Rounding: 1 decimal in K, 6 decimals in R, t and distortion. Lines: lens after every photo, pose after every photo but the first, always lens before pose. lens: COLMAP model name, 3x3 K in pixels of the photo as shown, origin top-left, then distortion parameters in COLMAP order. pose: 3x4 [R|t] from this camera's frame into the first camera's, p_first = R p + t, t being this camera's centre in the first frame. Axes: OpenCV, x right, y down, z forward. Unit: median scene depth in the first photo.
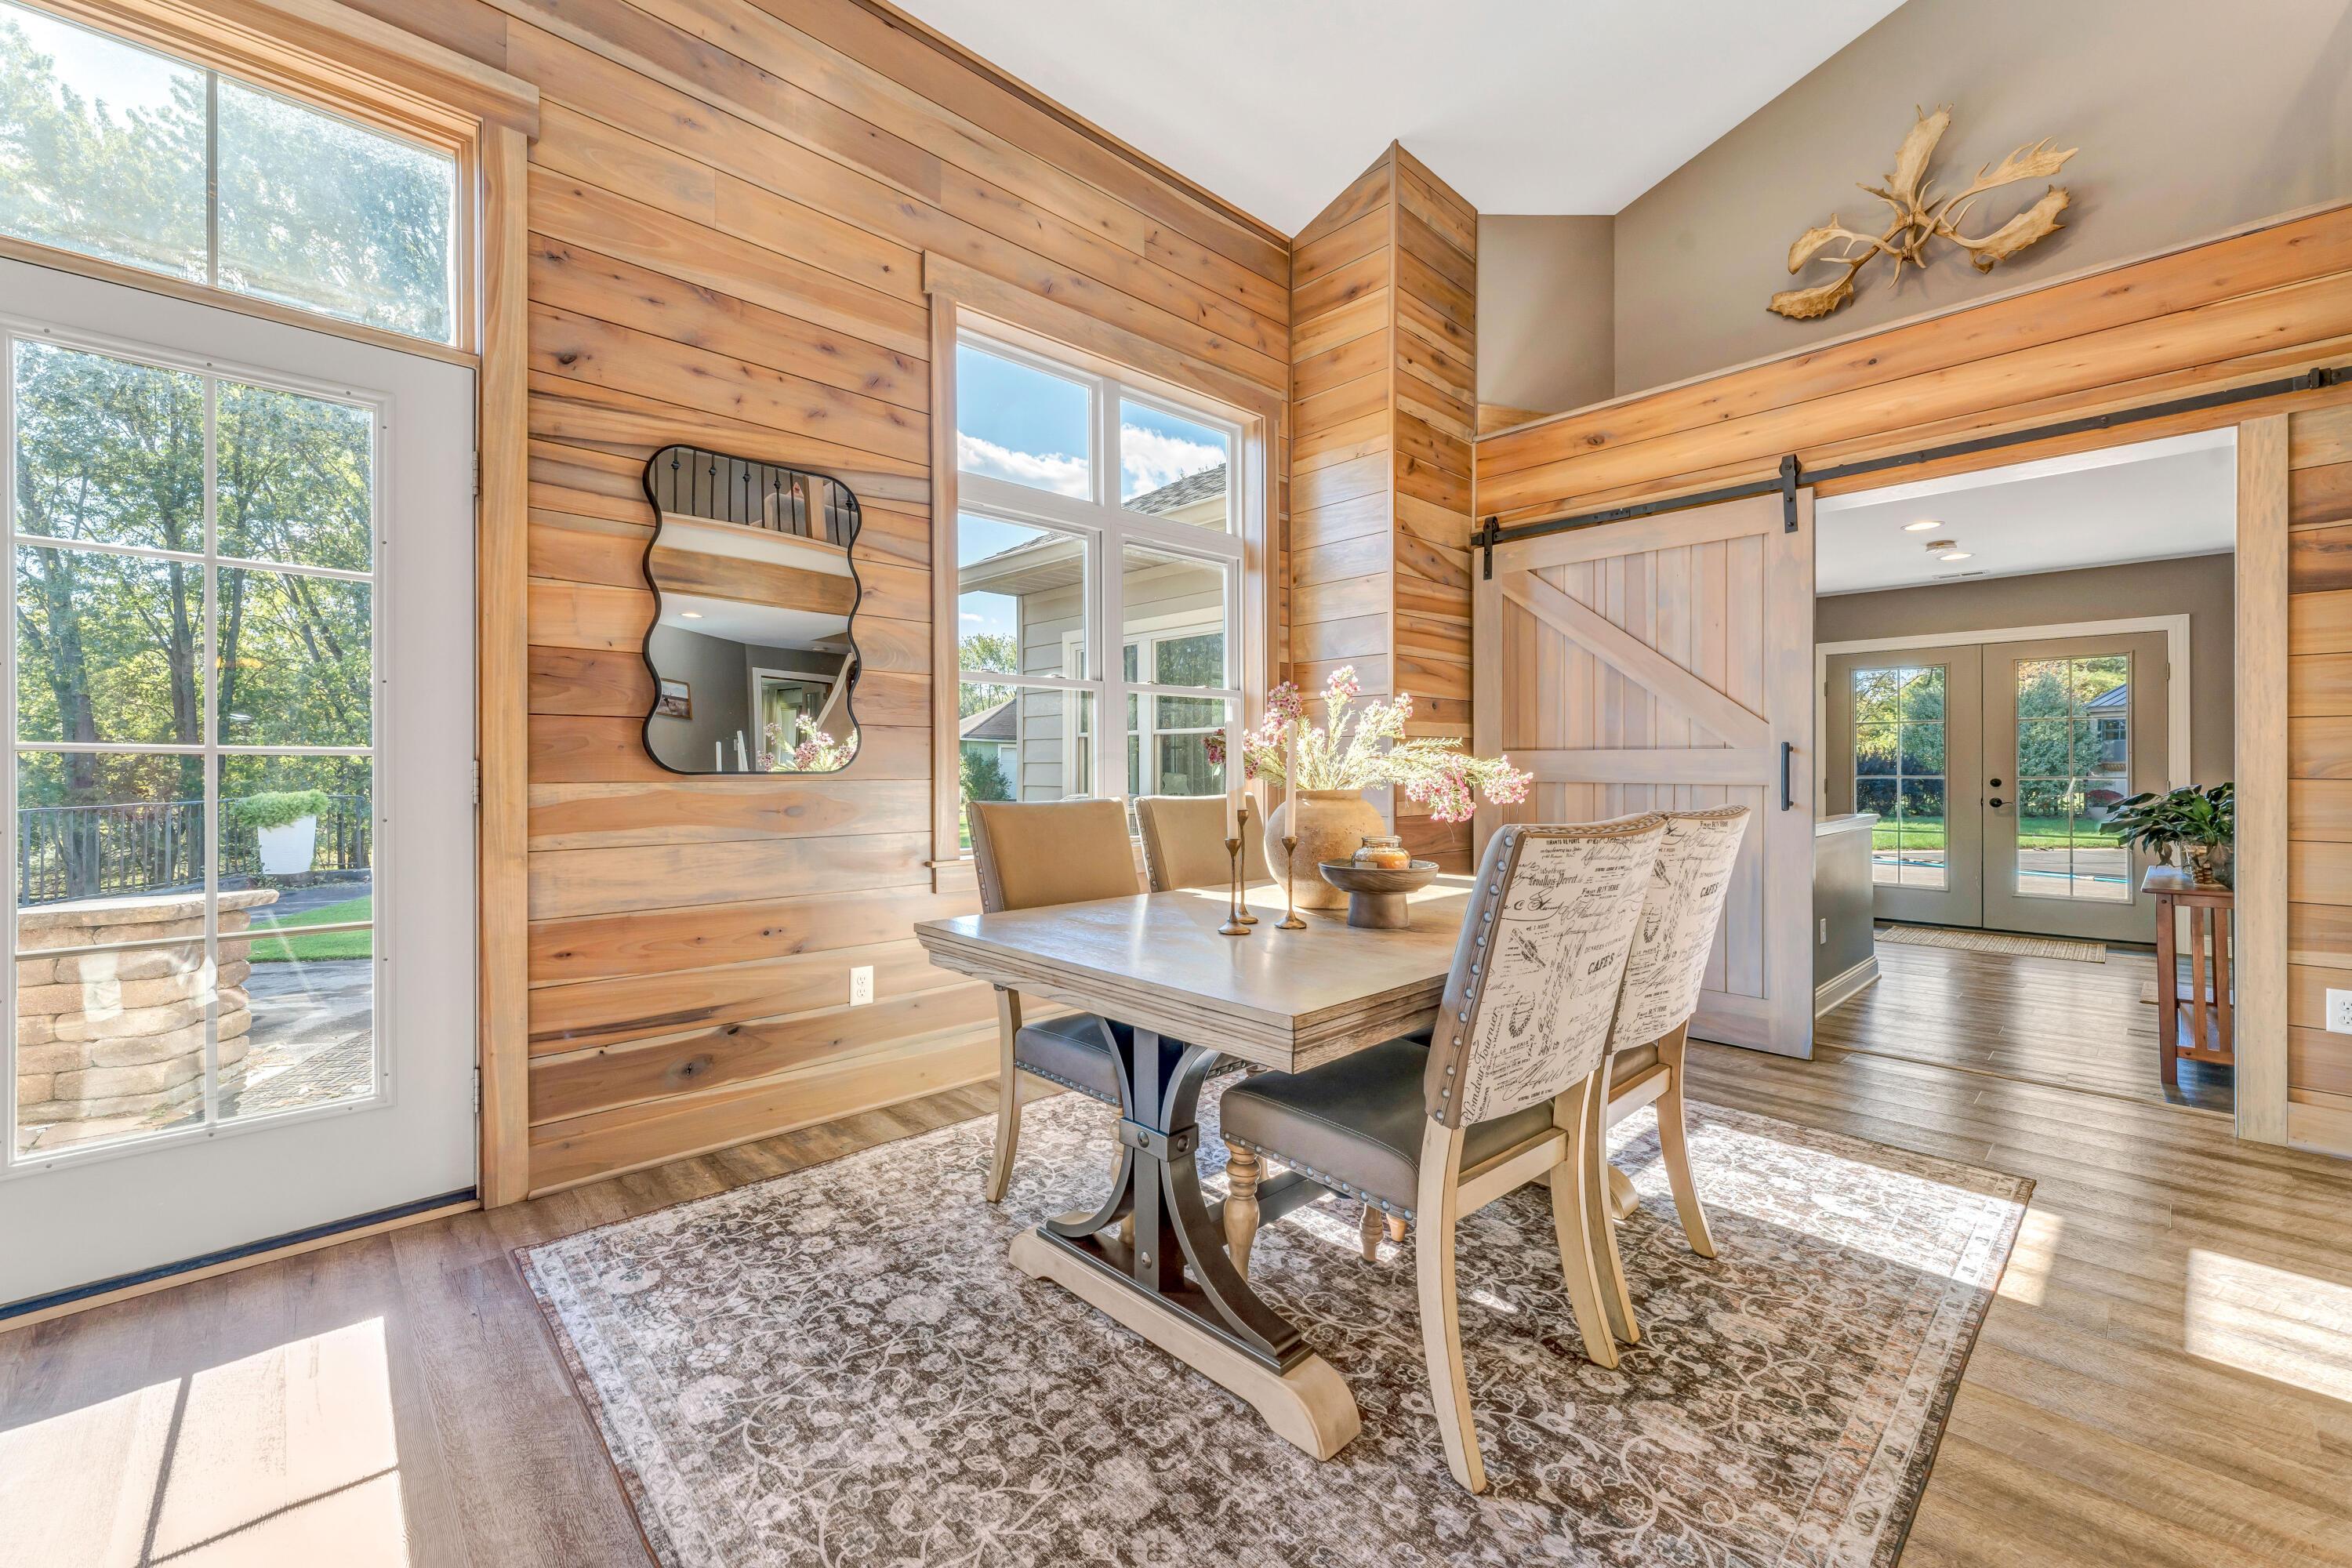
lens RADIAL K [[957.7, 0, 1181.1], [0, 957.7, 763.2], [0, 0, 1]] dist [0.002061, -0.001944]
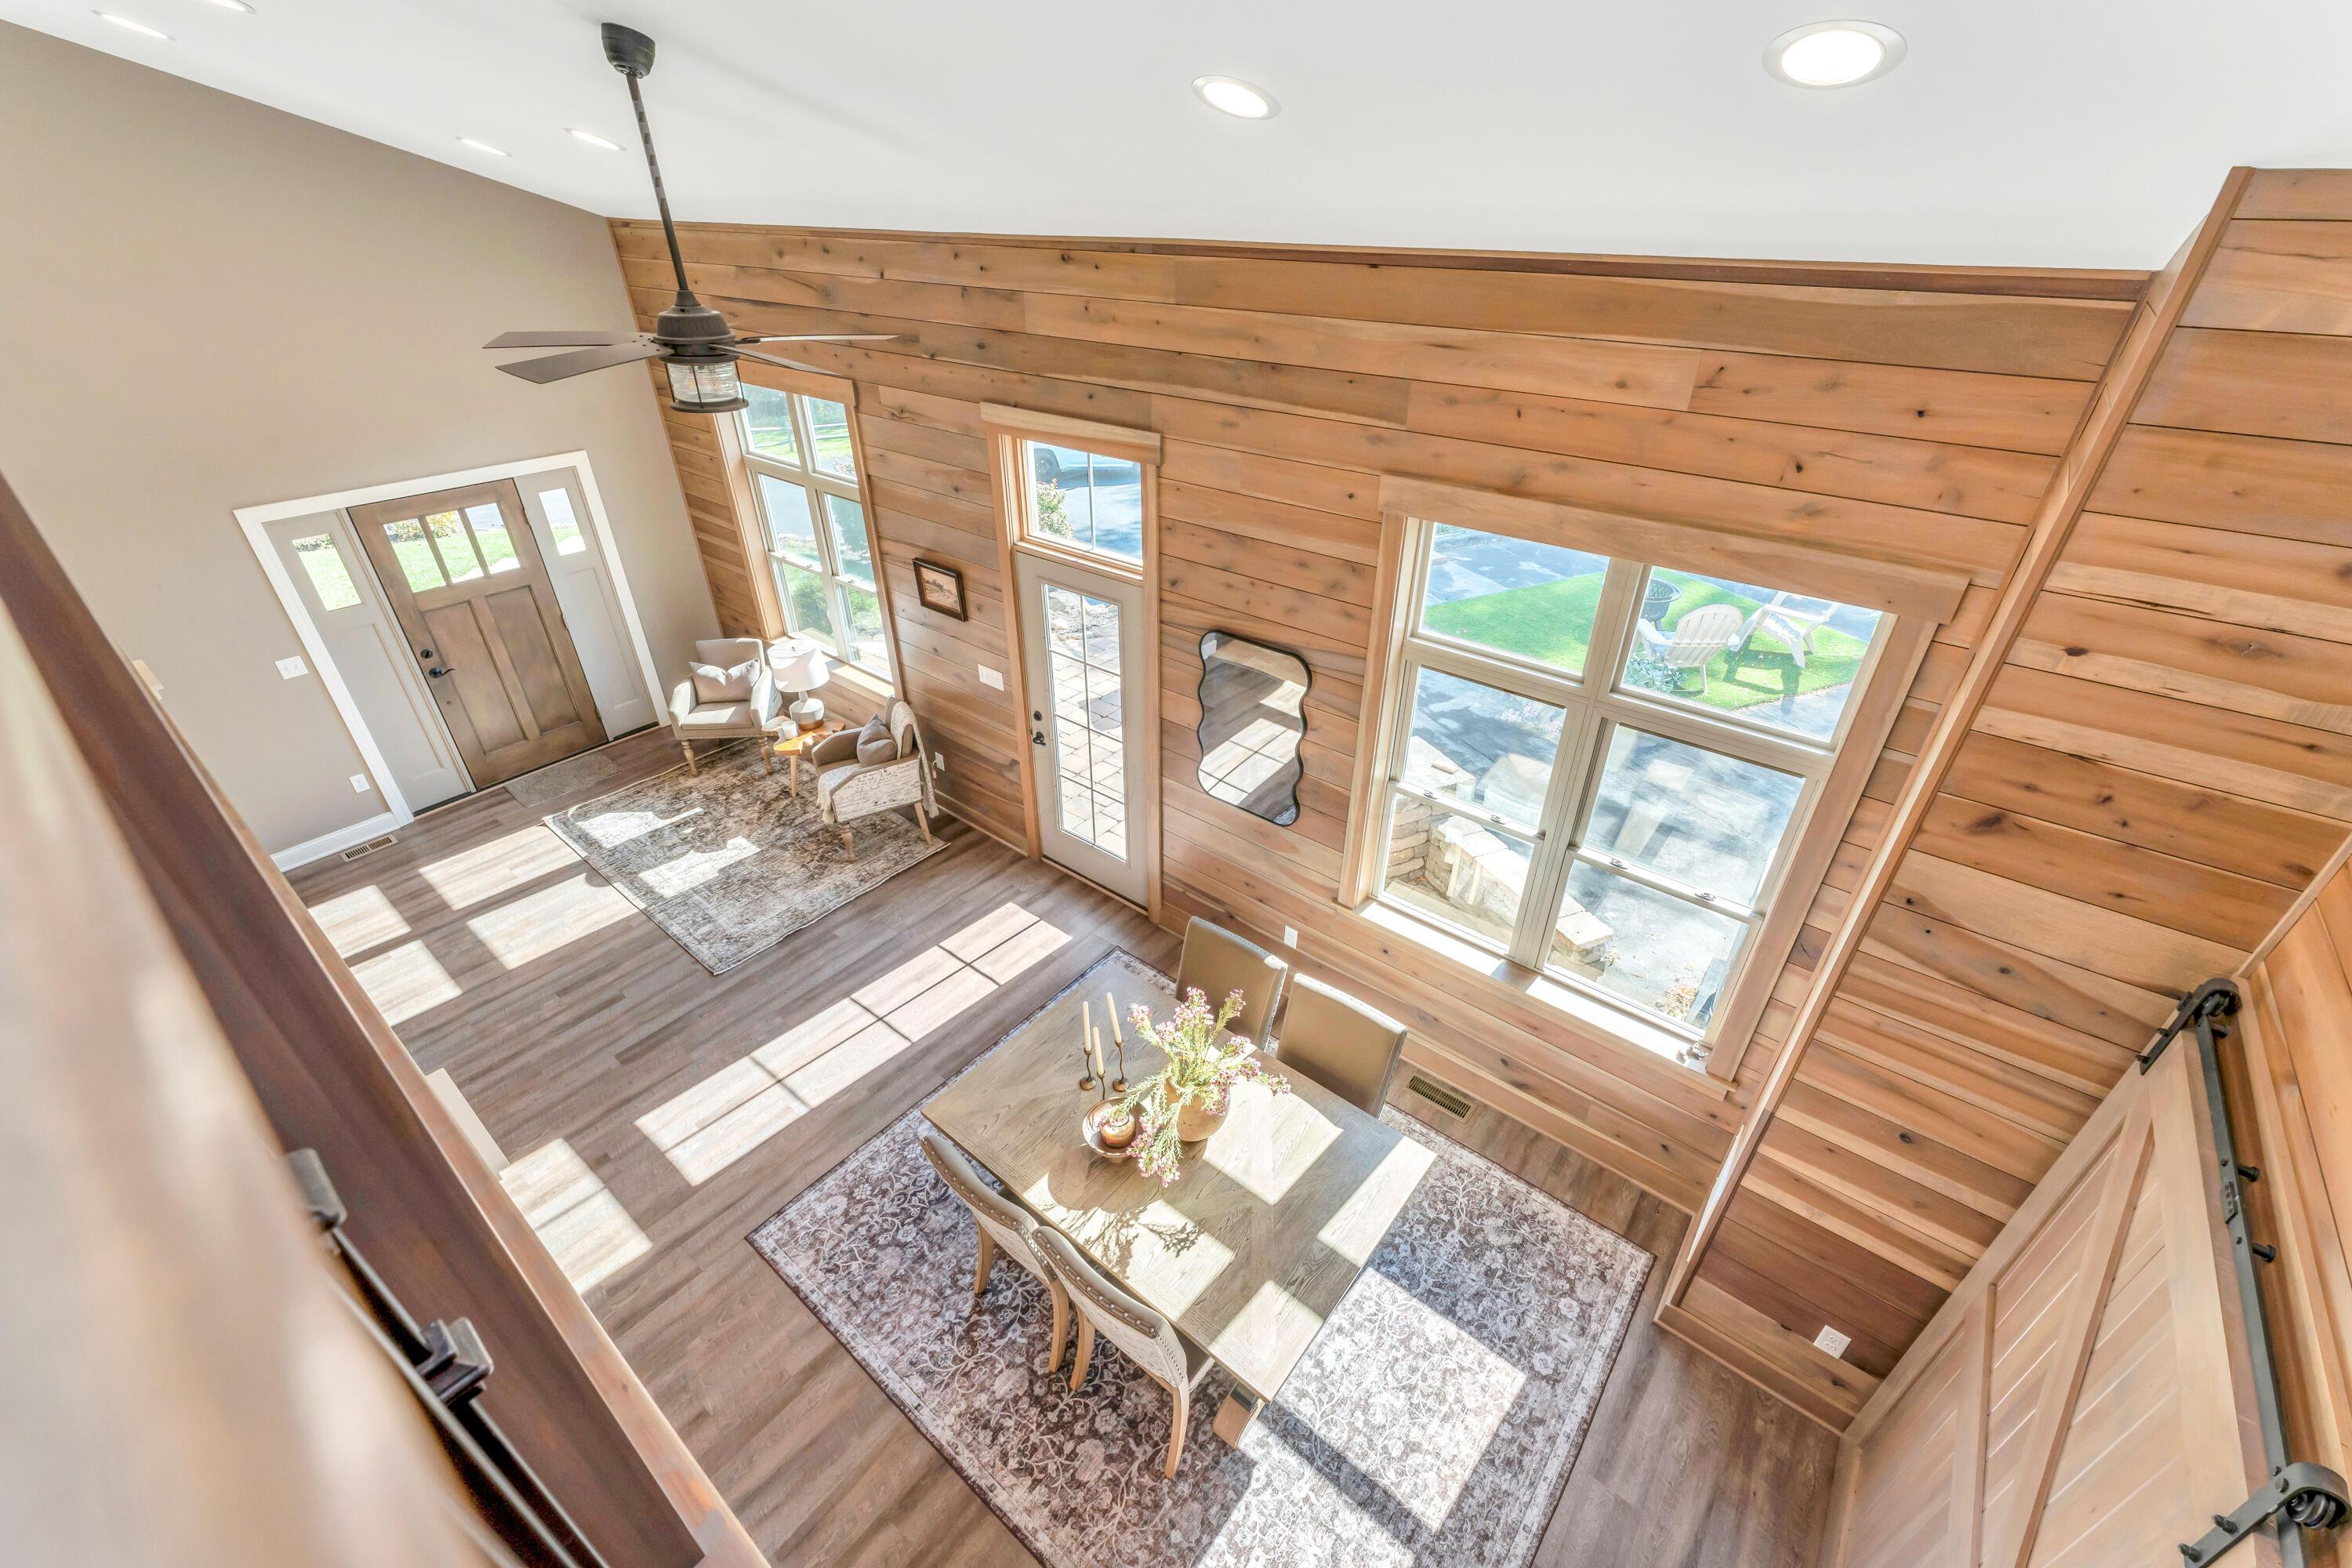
lens RADIAL K [[957.7, 0, 1169.0], [0, 957.7, 754.5], [0, 0, 1]] dist [0.002061, -0.001944]
pose [[0.121417, 0.508865, -0.852241, 1.102755], [0.016992, 0.857402, 0.514367, -1.105462], [0.992456, -0.076934, 0.095456, 0.810862]]
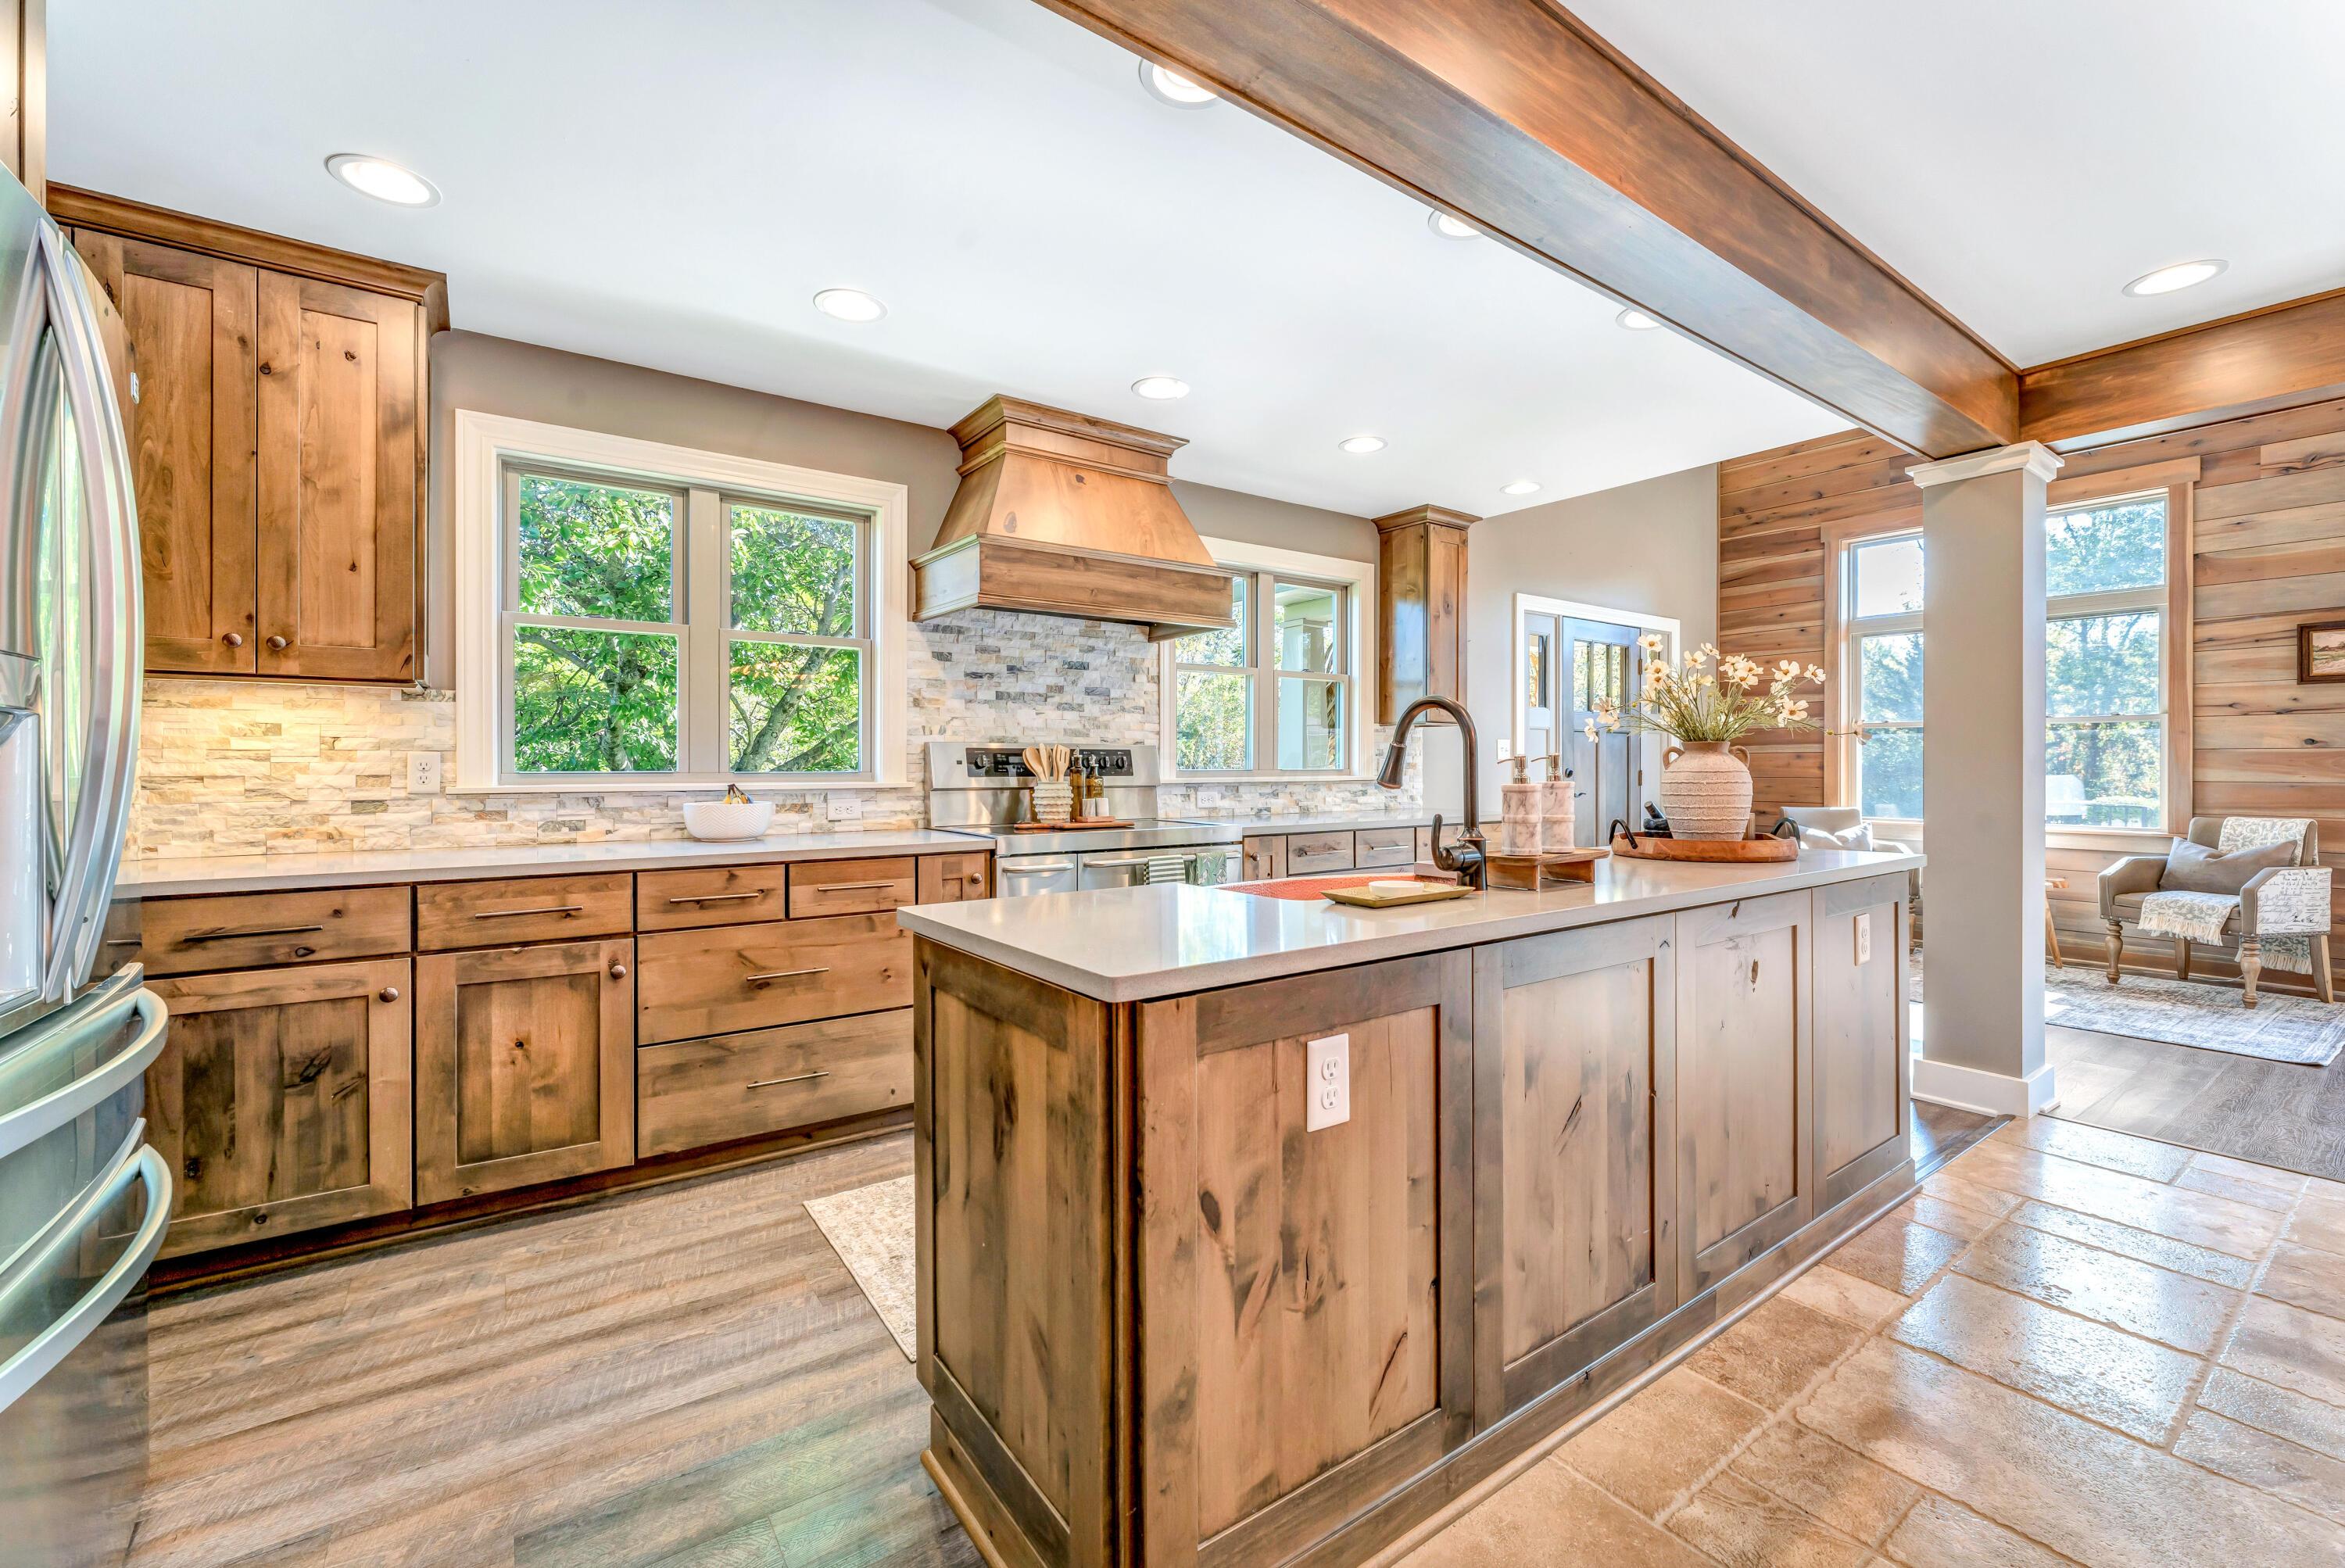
lens RADIAL K [[954.8, 0, 1203.2], [0, 954.8, 751.6], [0, 0, 1]] dist [0.002061, -0.001944]
pose [[-0.133041, -0.011060, -0.991049, 1.050768], [0.004454, 0.999921, -0.011757, -0.030932], [0.991101, -0.005978, -0.132981, -1.571160]]
